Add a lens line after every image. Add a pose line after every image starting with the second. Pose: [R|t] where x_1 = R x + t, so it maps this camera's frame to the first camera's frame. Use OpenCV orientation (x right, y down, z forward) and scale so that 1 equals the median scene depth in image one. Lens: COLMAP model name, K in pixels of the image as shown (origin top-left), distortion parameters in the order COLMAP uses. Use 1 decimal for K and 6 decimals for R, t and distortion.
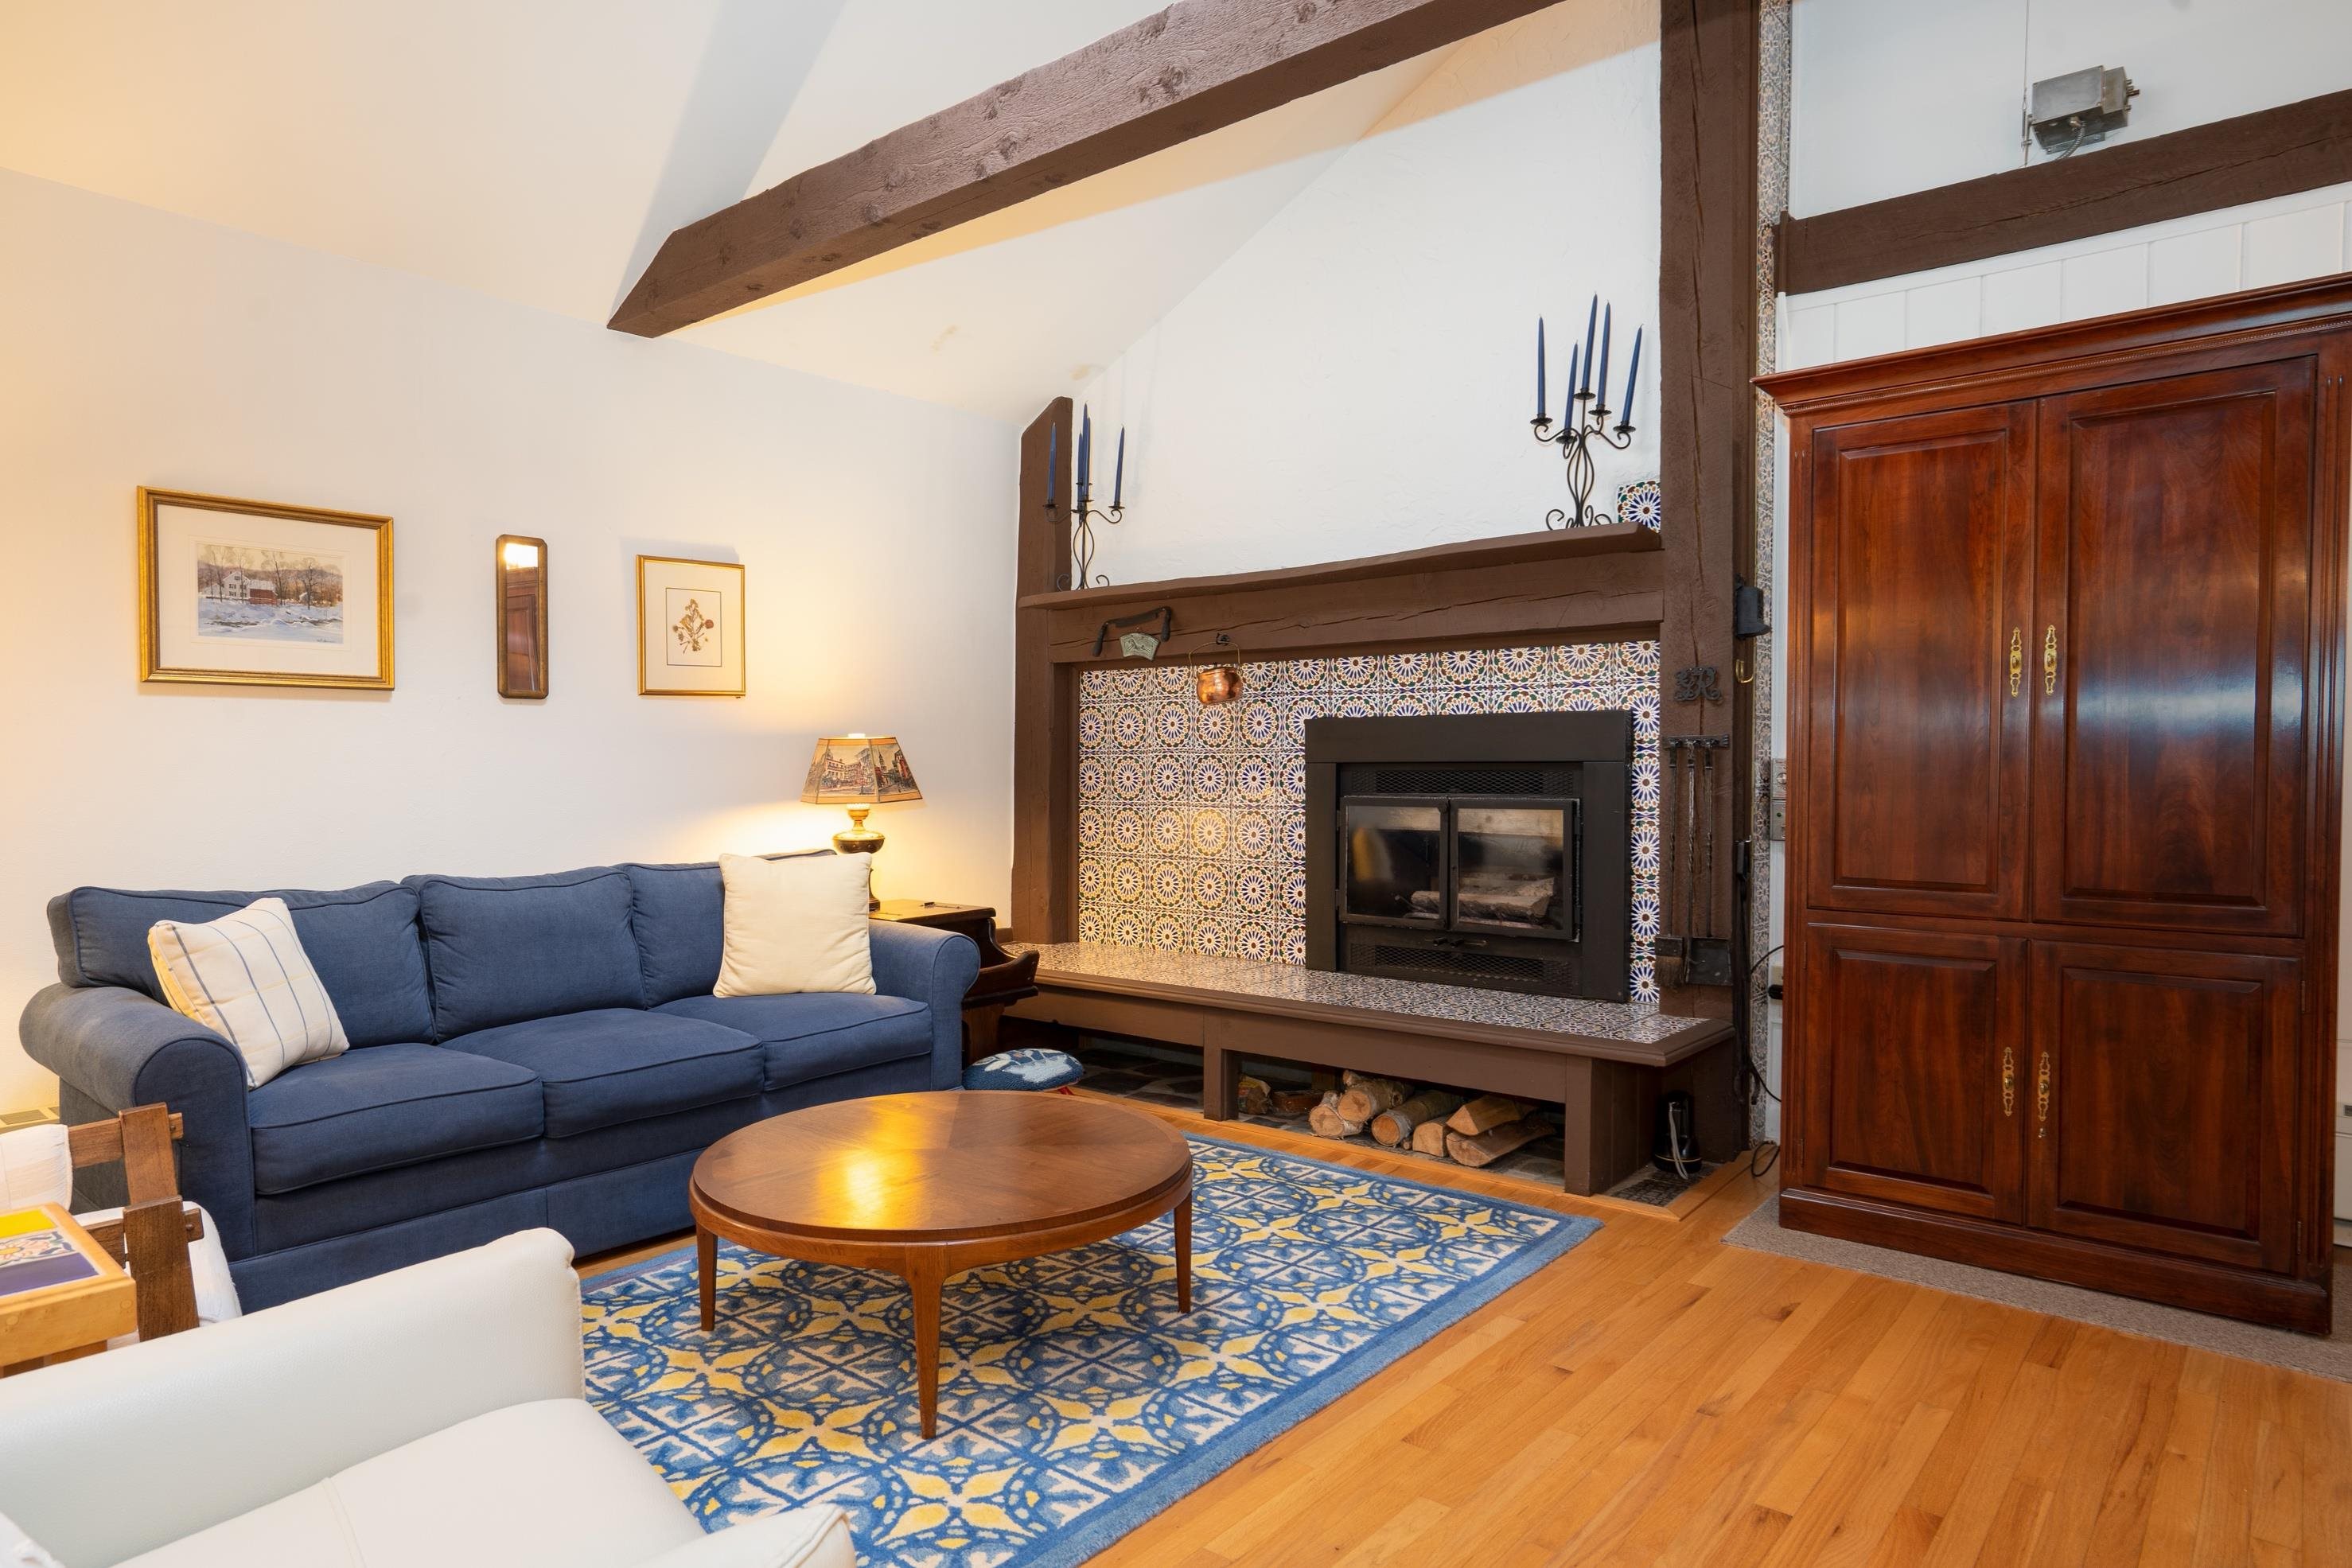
lens RADIAL K [[1403.1, 0, 1167.6], [0, 1403.1, 793.3], [0, 0, 1]] dist [-0.026702, 0.026086]
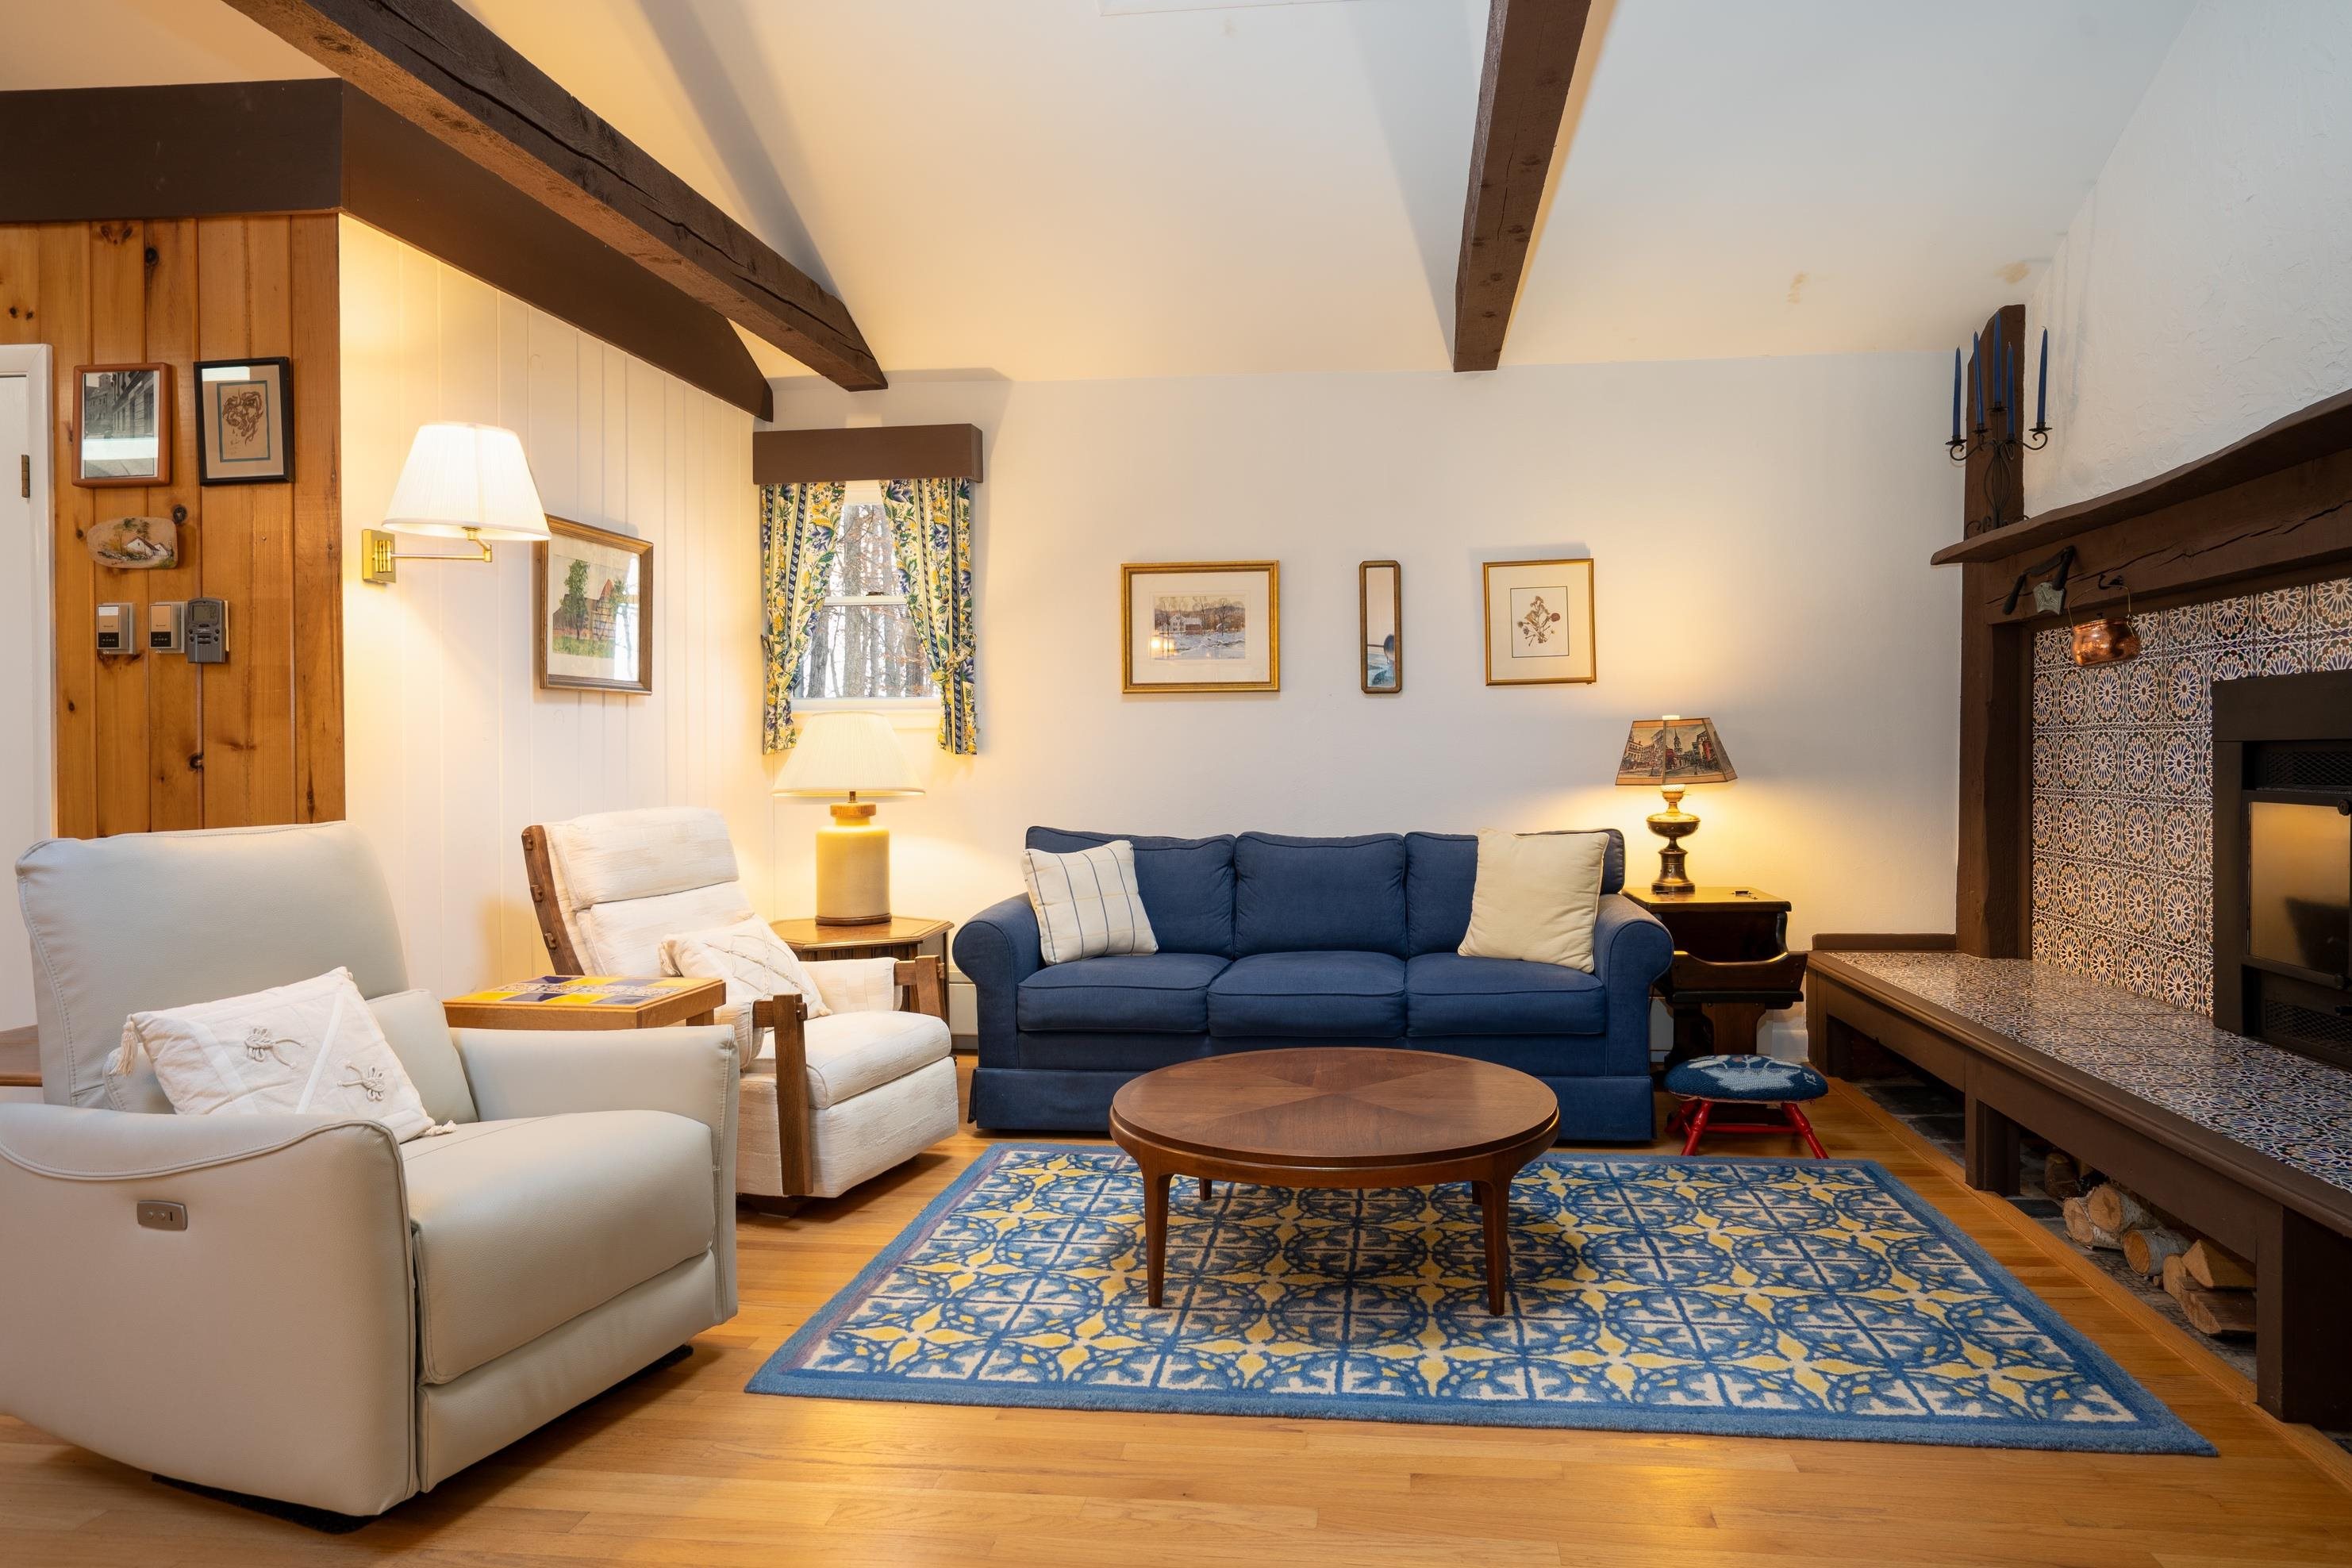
lens RADIAL K [[1403.2, 0, 1231.6], [0, 1403.2, 758.7], [0, 0, 1]] dist [-0.026702, 0.026086]
pose [[0.559948, 0.003946, -0.828518, 0.573364], [-0.013127, 0.999905, -0.004109, -0.004784], [0.828424, 0.013176, 0.559947, 0.246570]]
